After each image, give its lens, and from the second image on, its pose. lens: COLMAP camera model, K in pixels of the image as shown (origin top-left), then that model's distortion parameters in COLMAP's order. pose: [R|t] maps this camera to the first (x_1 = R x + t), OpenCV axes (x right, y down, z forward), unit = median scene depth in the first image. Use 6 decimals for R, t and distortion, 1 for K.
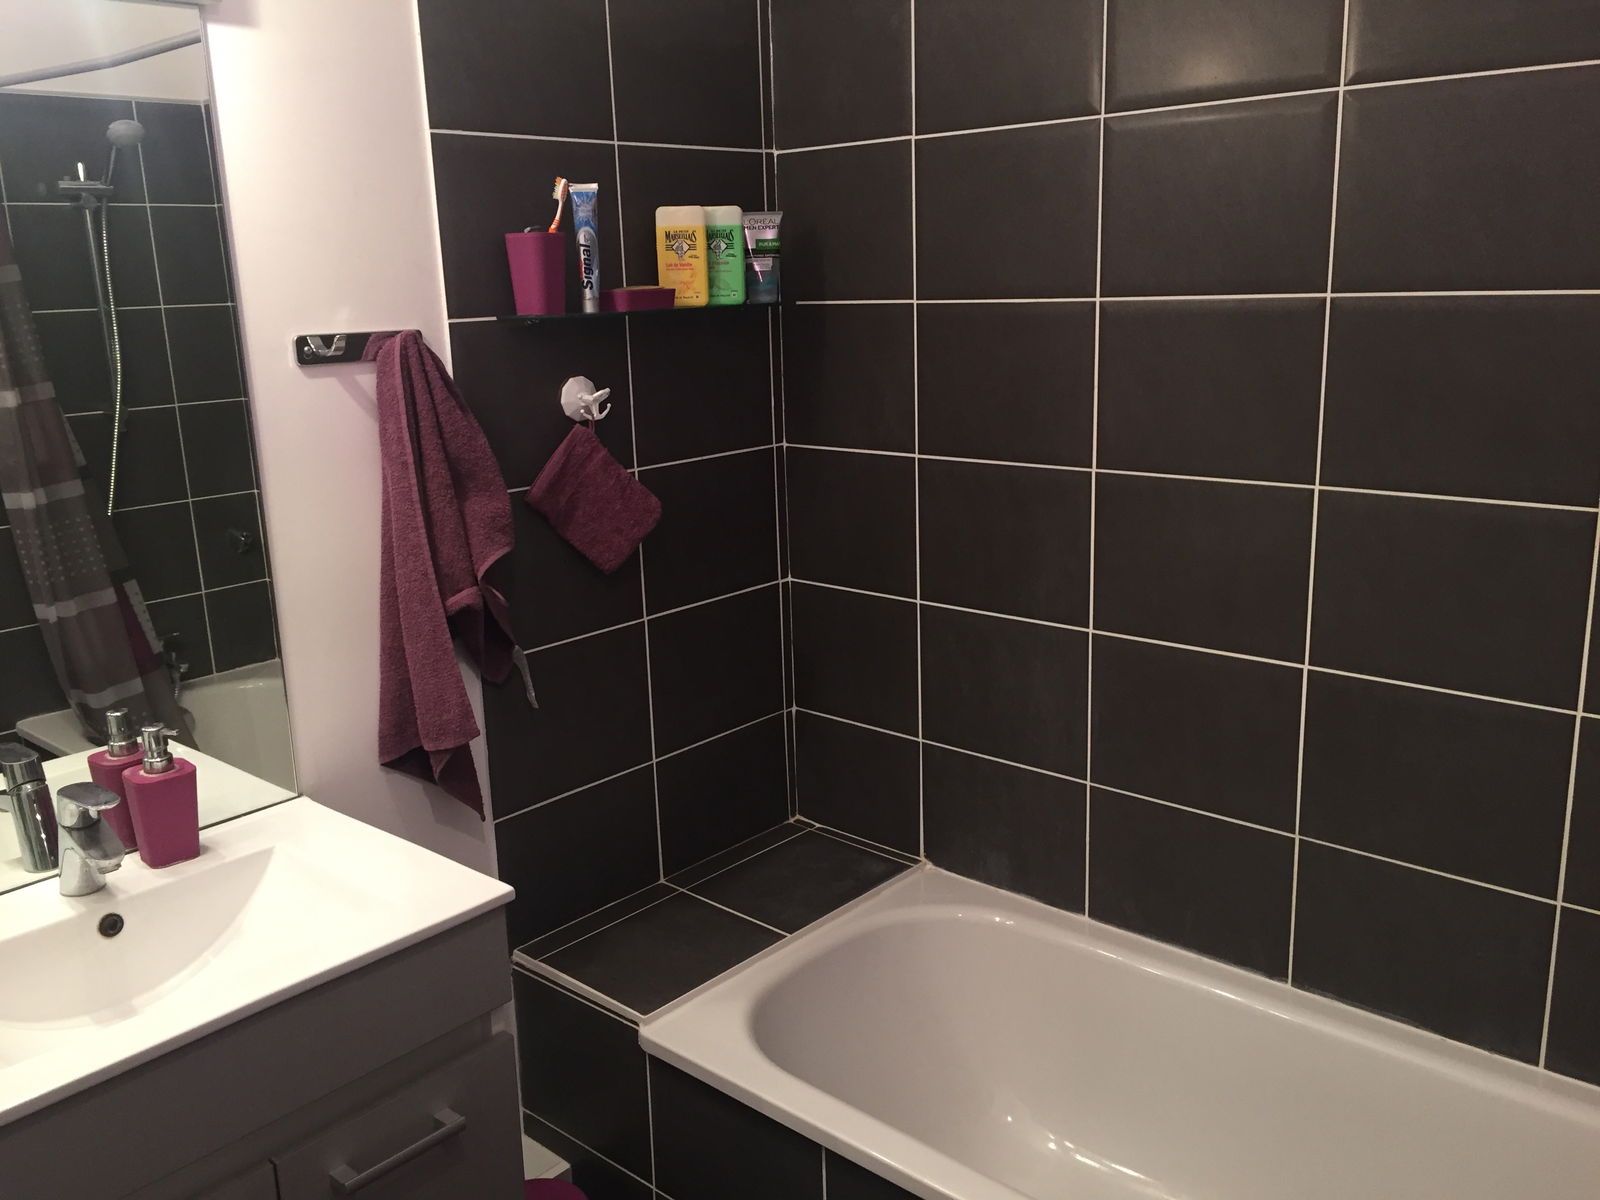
lens RADIAL K [[1366.9, 0, 800.0], [0, 1366.9, 600.0], [0, 0, 1]] dist [0.092483, -0.122065]
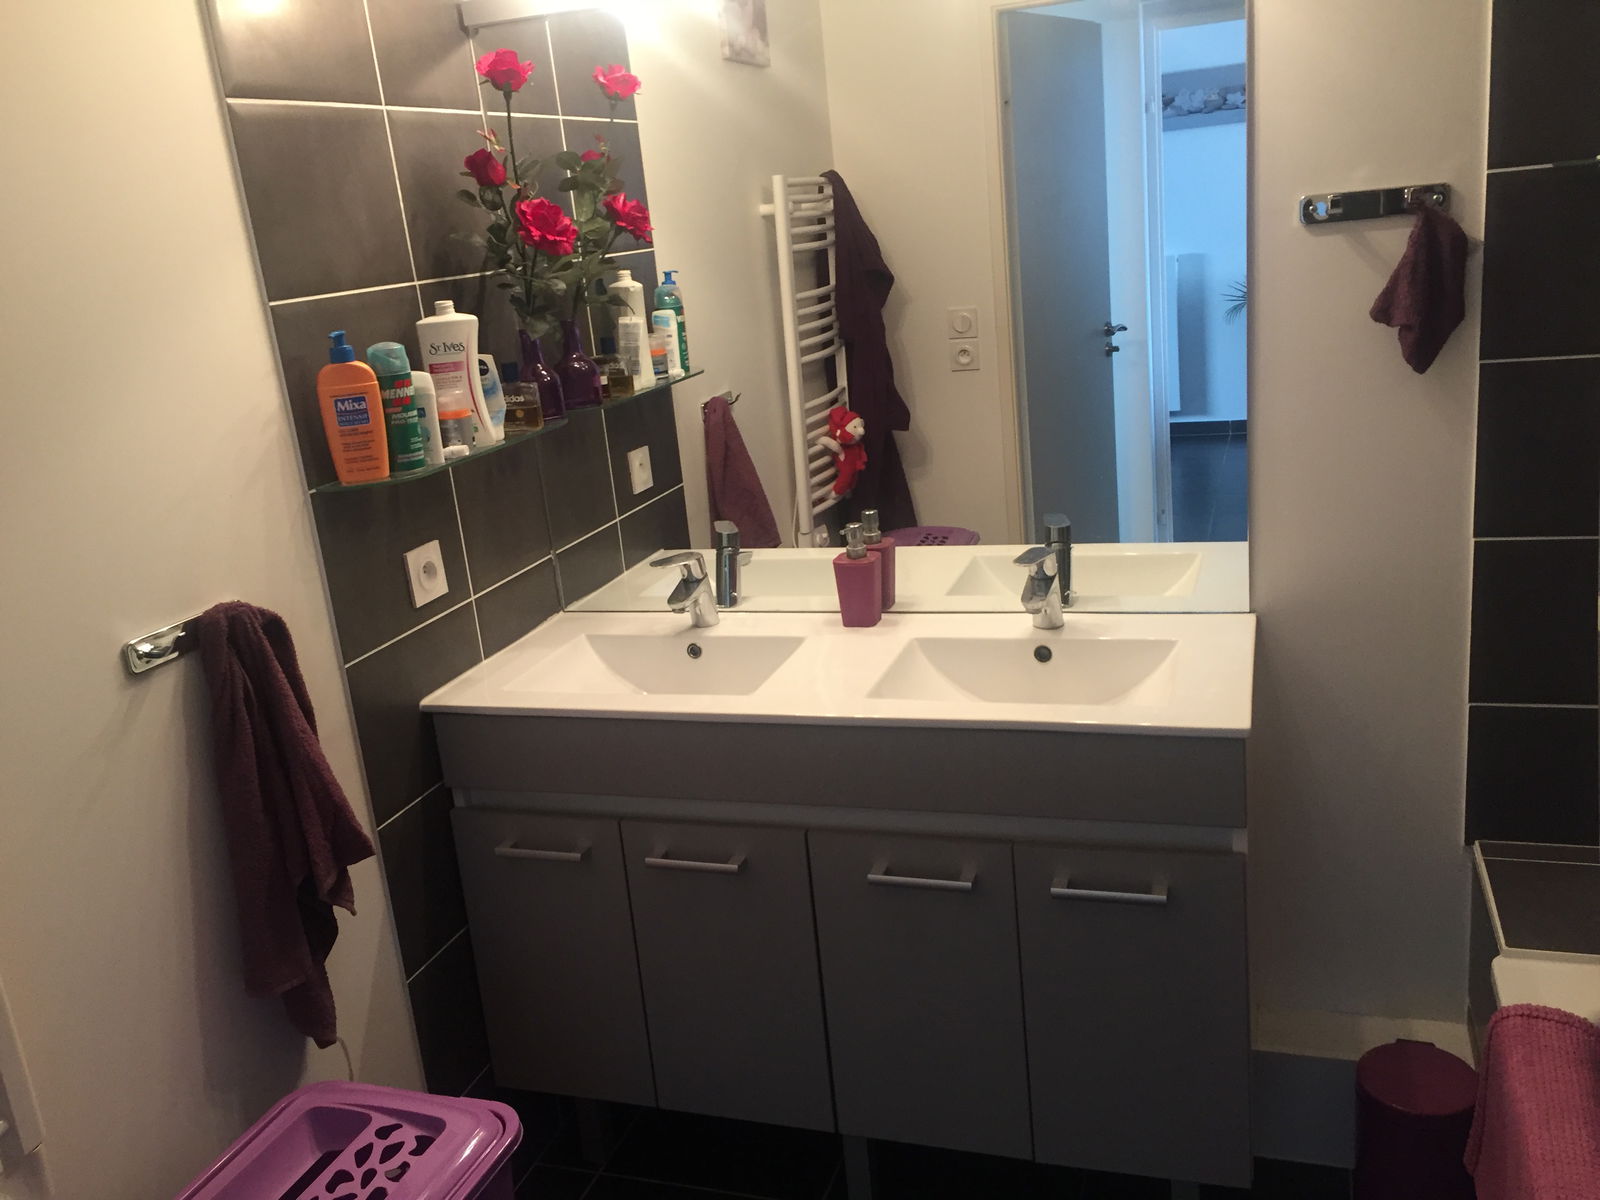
lens RADIAL K [[1366.9, 0, 800.0], [0, 1366.9, 600.0], [0, 0, 1]] dist [0.092483, -0.122065]
pose [[0.389652, 0.240794, -0.888926, 0.505615], [-0.136325, 0.969662, 0.202907, -0.048619], [0.910816, 0.042120, 0.410657, 0.197803]]
